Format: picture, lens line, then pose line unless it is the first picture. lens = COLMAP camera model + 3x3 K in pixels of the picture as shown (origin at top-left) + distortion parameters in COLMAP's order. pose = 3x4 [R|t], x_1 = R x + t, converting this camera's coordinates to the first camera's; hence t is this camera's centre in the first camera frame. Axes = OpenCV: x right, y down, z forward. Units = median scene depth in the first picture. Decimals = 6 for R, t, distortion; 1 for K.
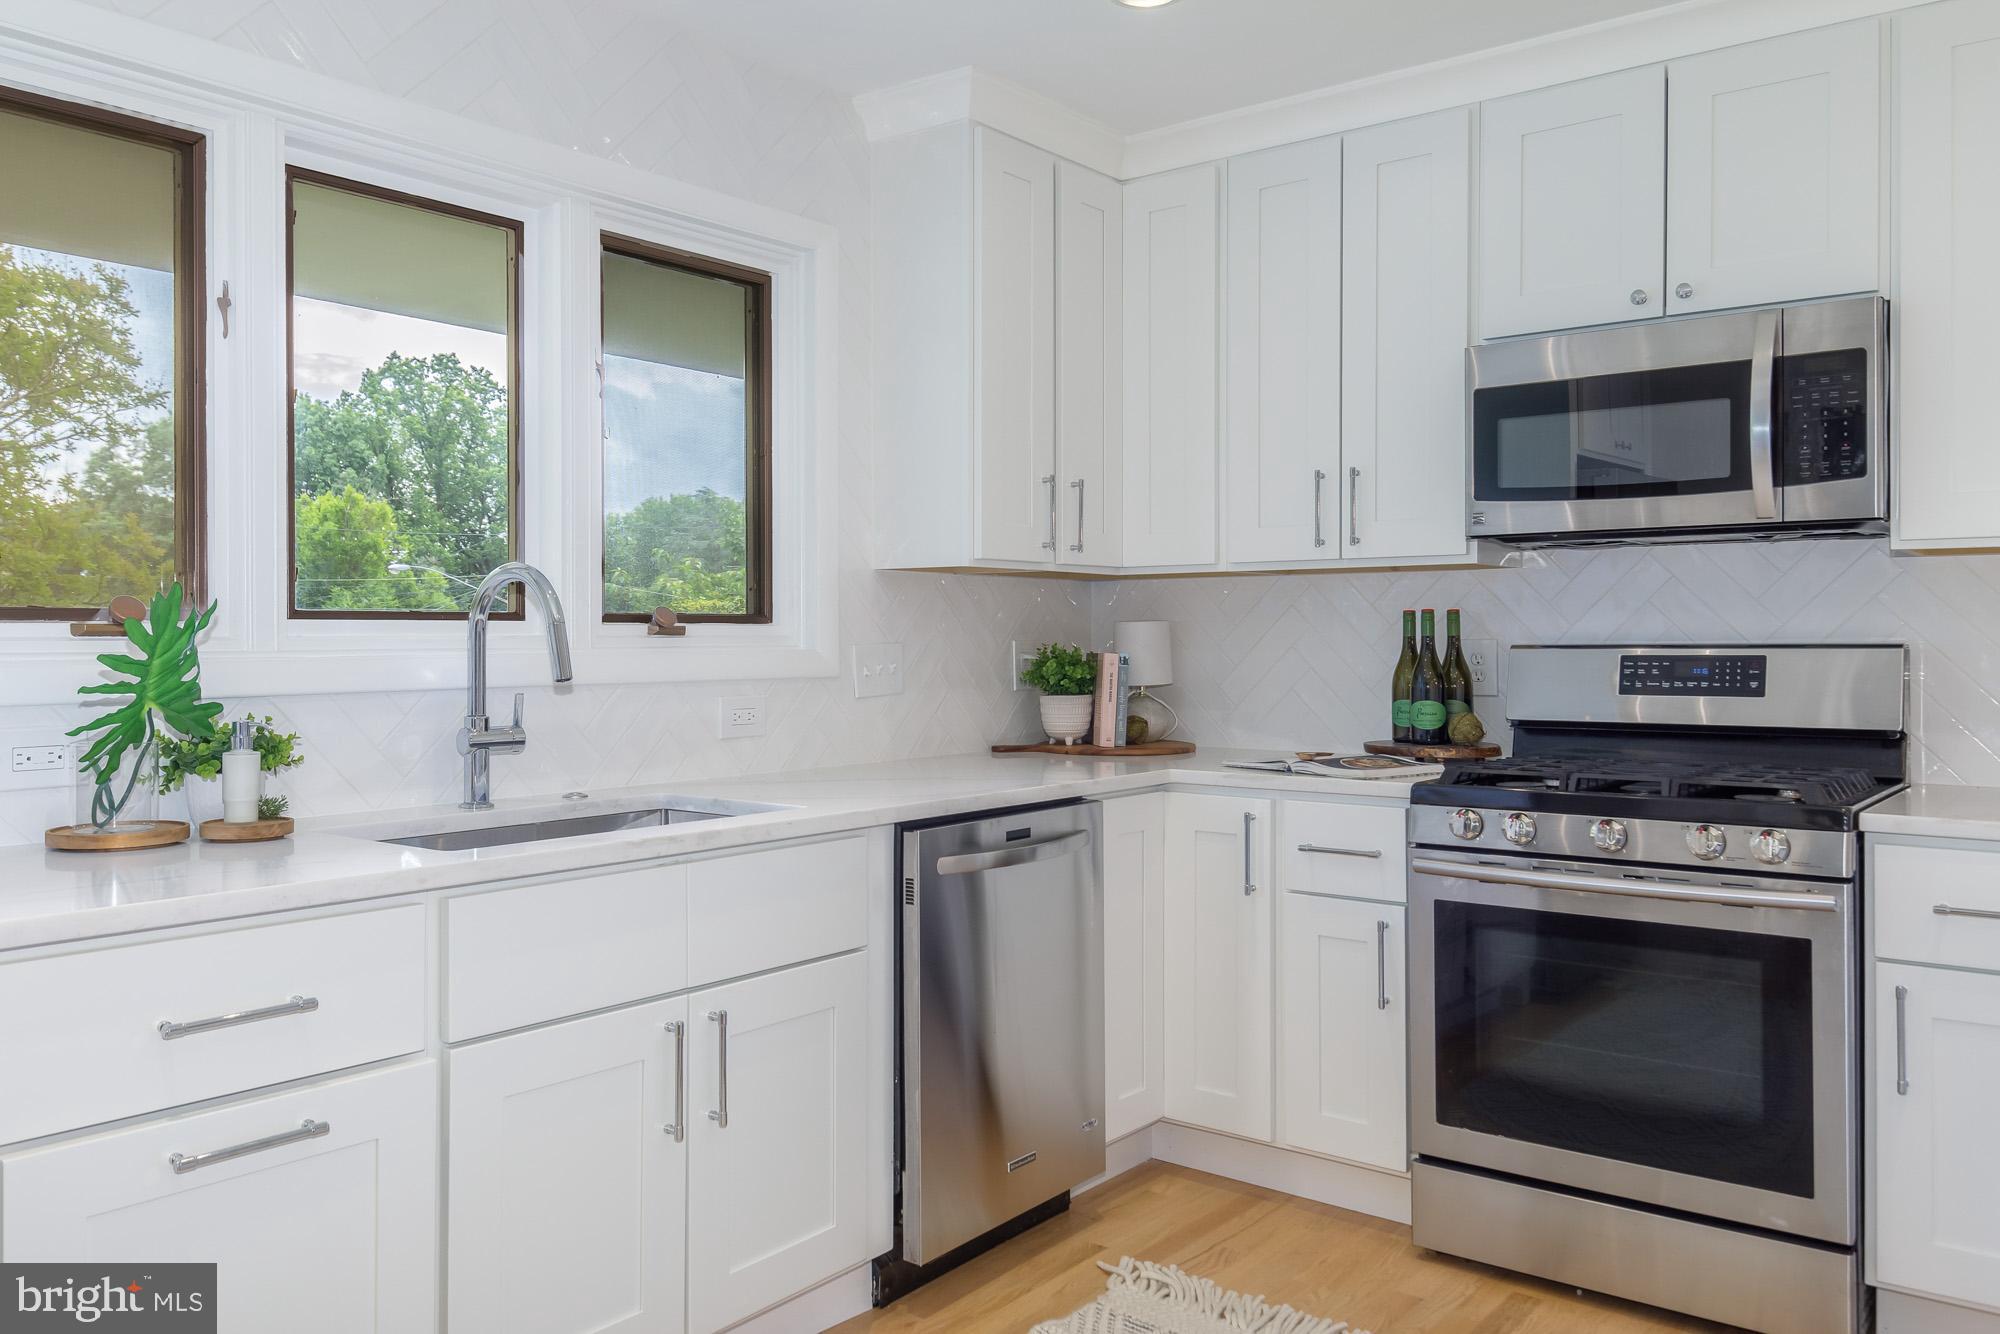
lens RADIAL K [[1529.7, 0, 976.9], [0, 1529.7, 633.8], [0, 0, 1]] dist [0.009418, 0.001865]
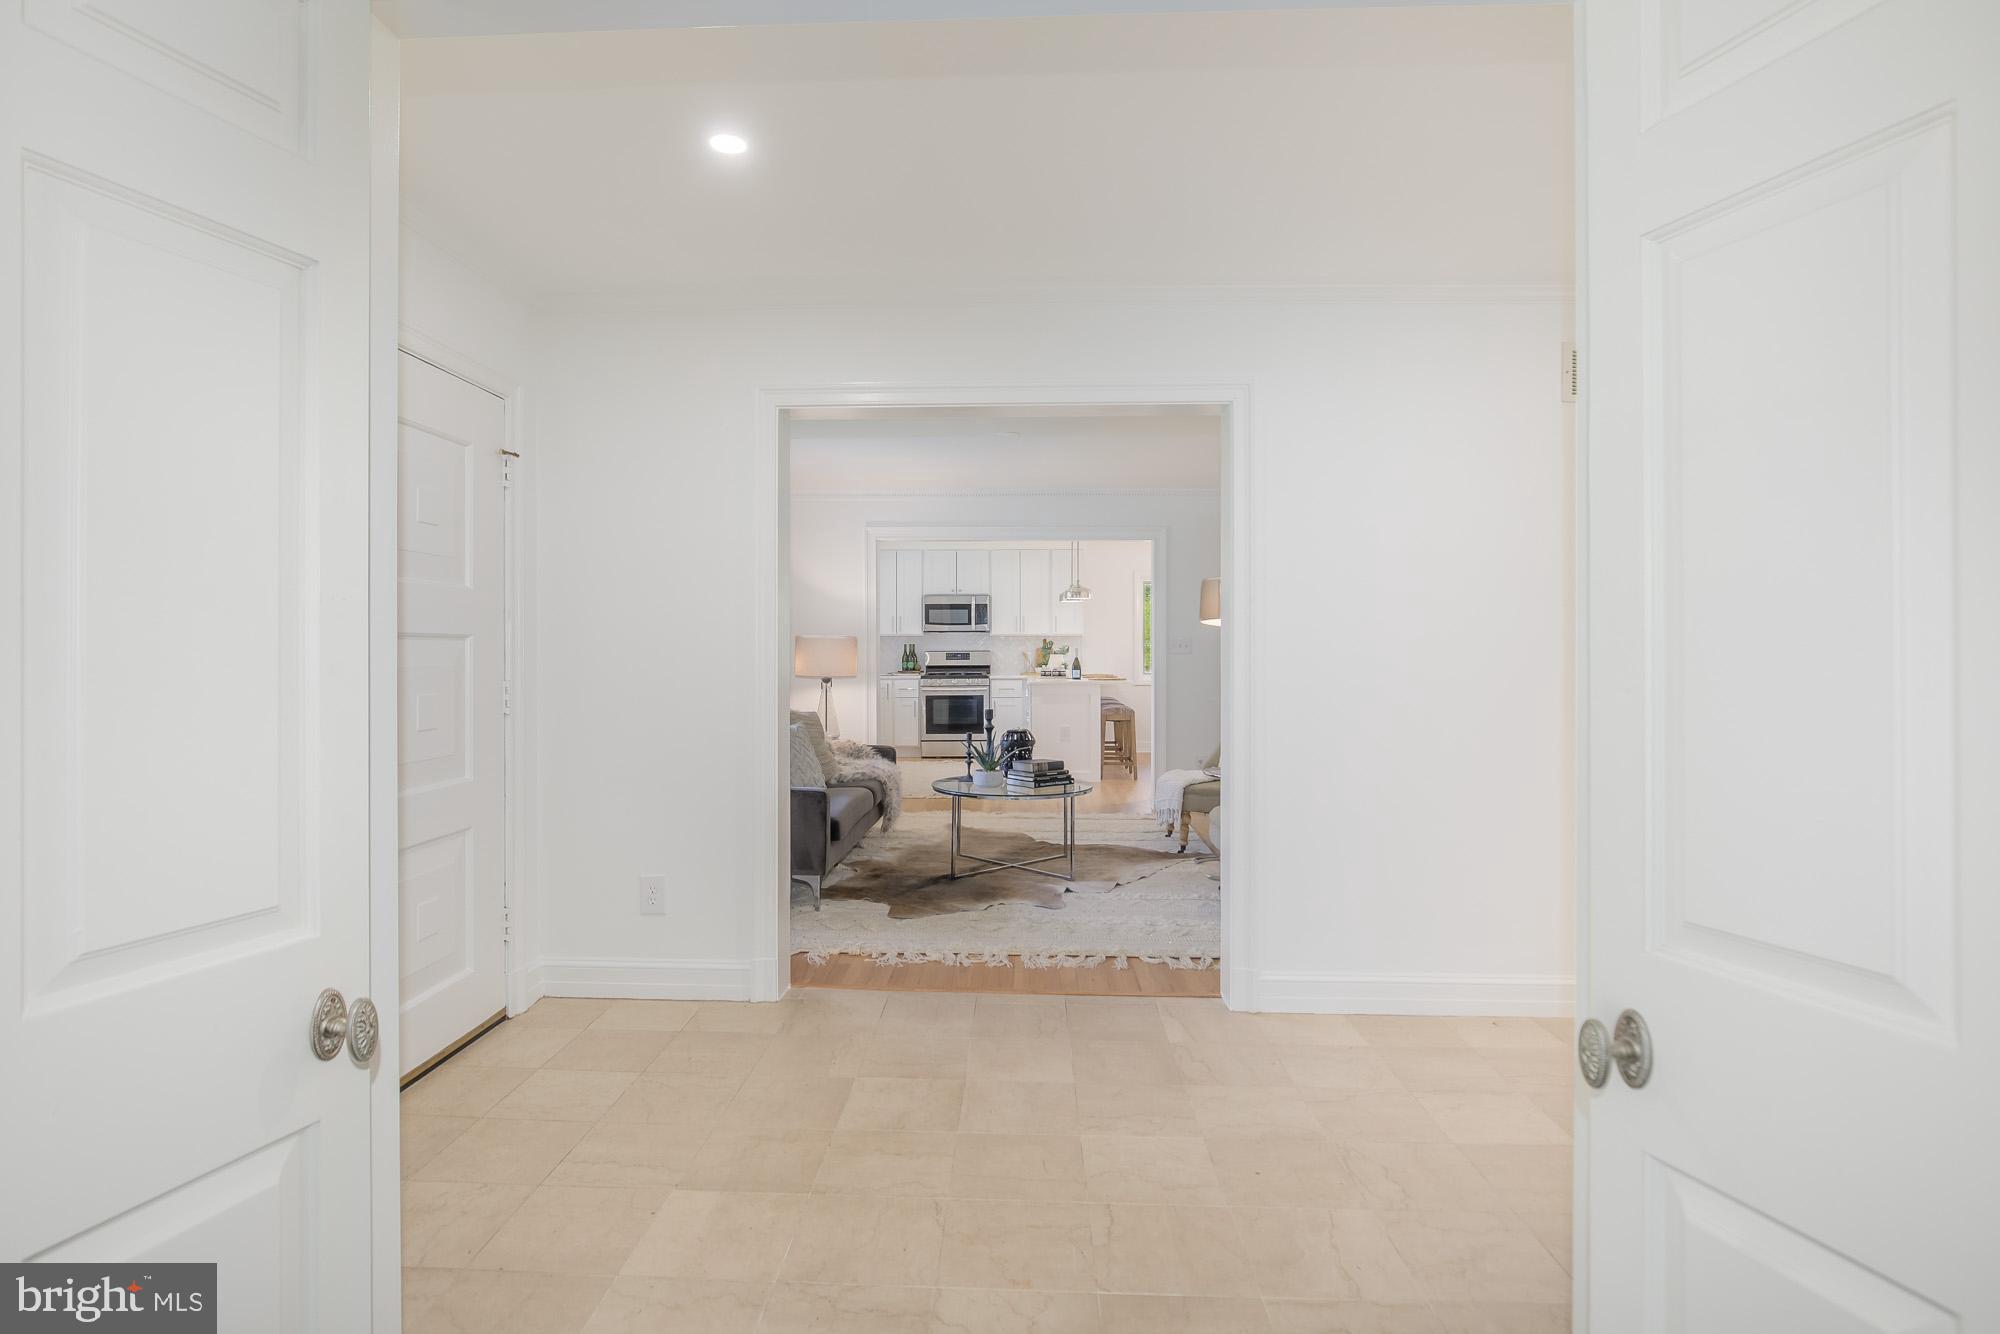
lens RADIAL K [[979.8, 0, 971.4], [0, 979.8, 644.5], [0, 0, 1]] dist [-0.000813, 0.000064]
pose [[0.813175, 0.004210, 0.582003, -1.587546], [-0.003958, 0.999991, -0.001705, -0.010244], [-0.582005, -0.000917, 0.813185, -1.952203]]
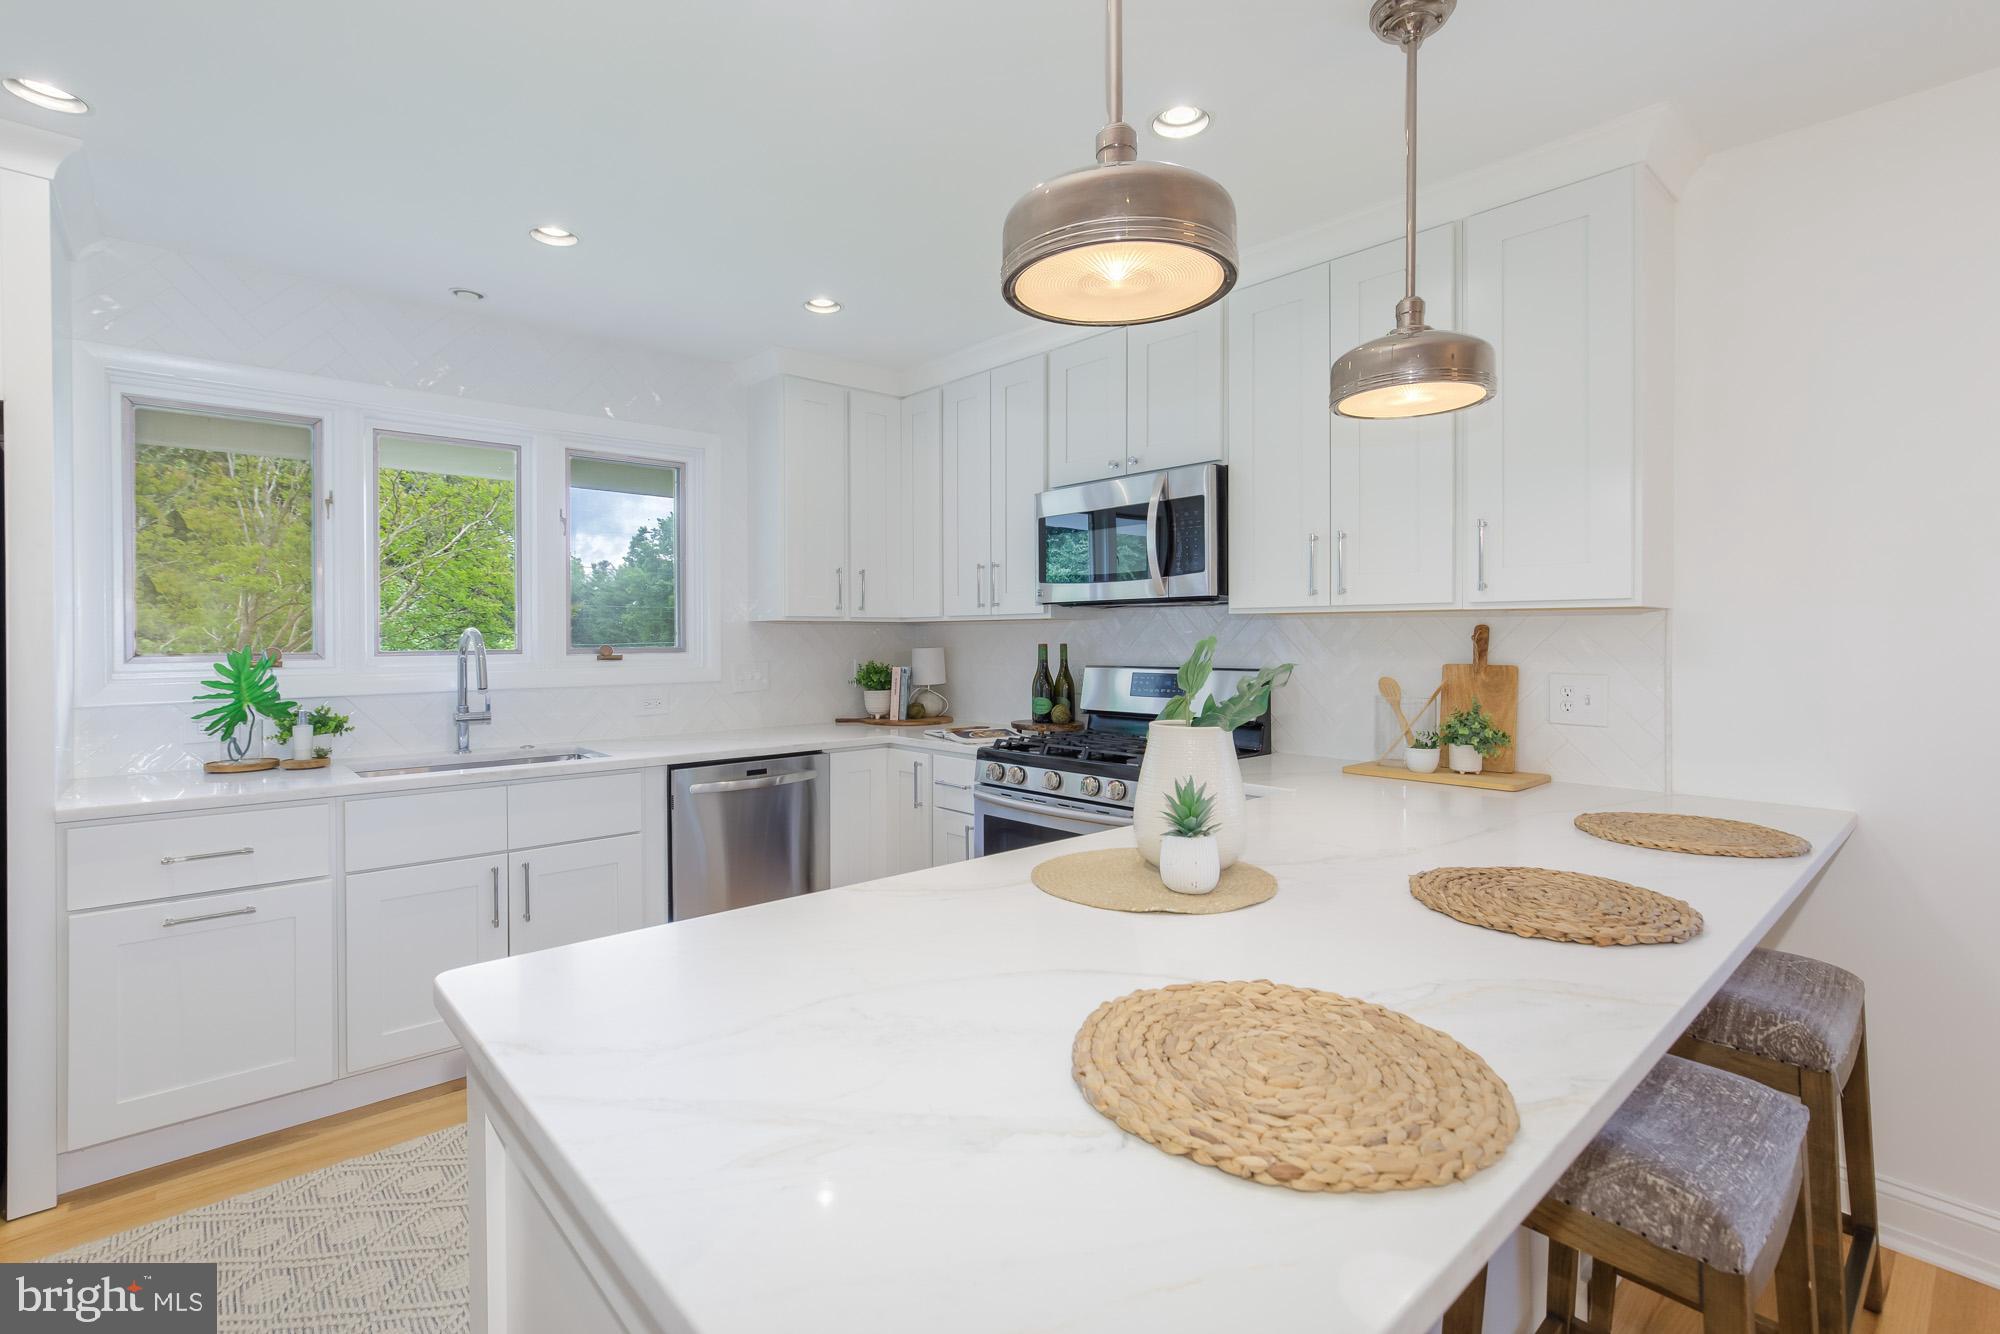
lens RADIAL K [[918.3, 0, 977.4], [0, 918.3, 645.9], [0, 0, 1]] dist [-0.015674, 0.005064]
pose [[0.984546, -0.000443, -0.175128, 0.445698], [0.002725, 0.999914, 0.012794, -0.030320], [0.175107, -0.013074, 0.984463, -0.026706]]
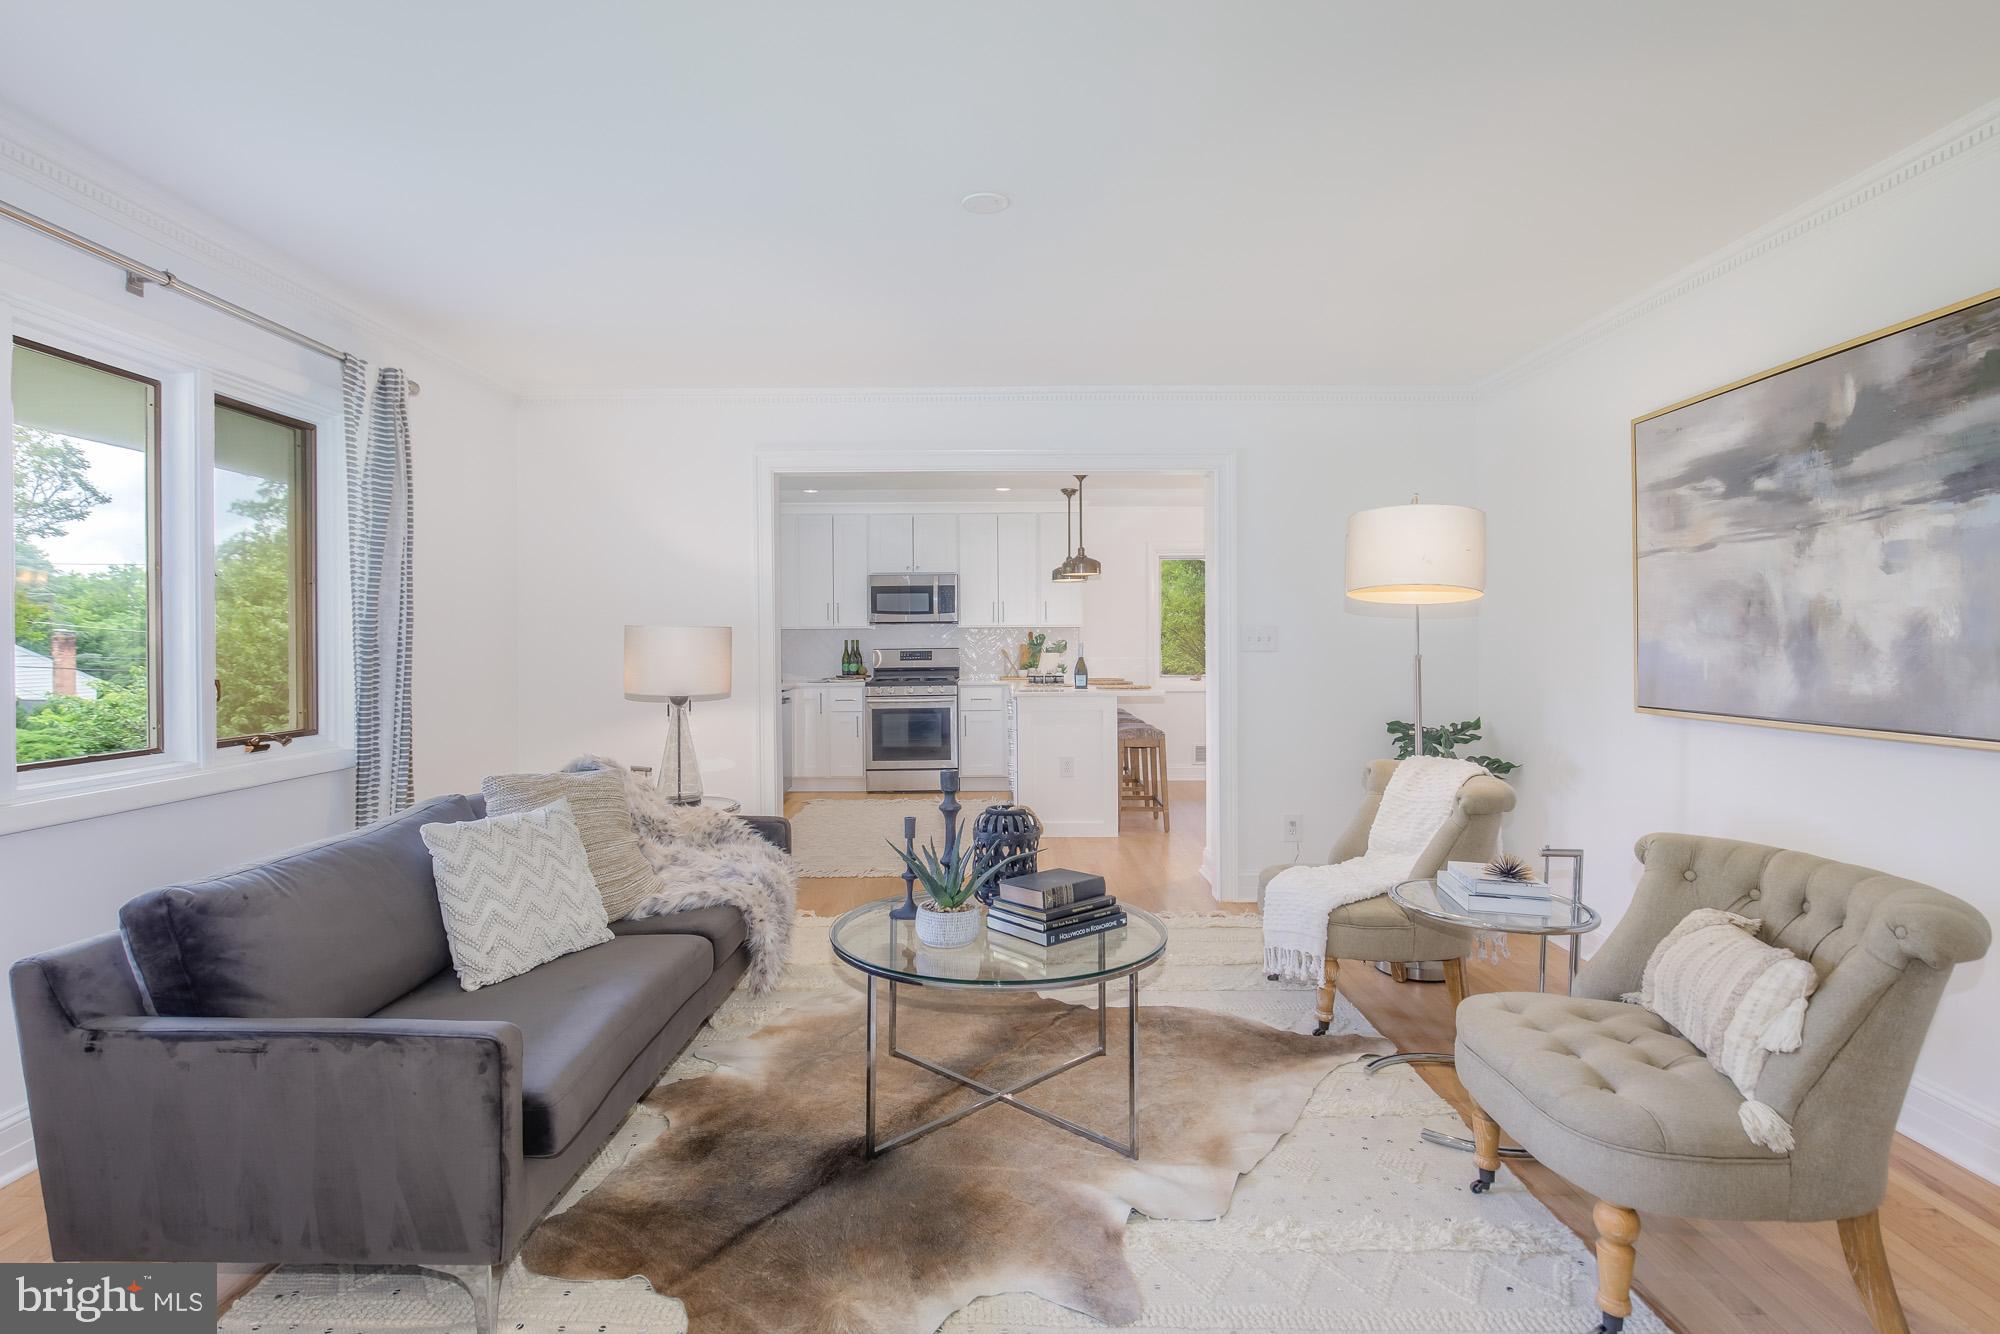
lens RADIAL K [[979.8, 0, 971.4], [0, 979.8, 644.5], [0, 0, 1]] dist [-0.000813, 0.000064]
pose [[0.796248, -0.003146, 0.604962, -1.052031], [0.002340, 0.999995, 0.002120, -0.009243], [-0.604965, -0.000272, 0.796252, -1.249707]]
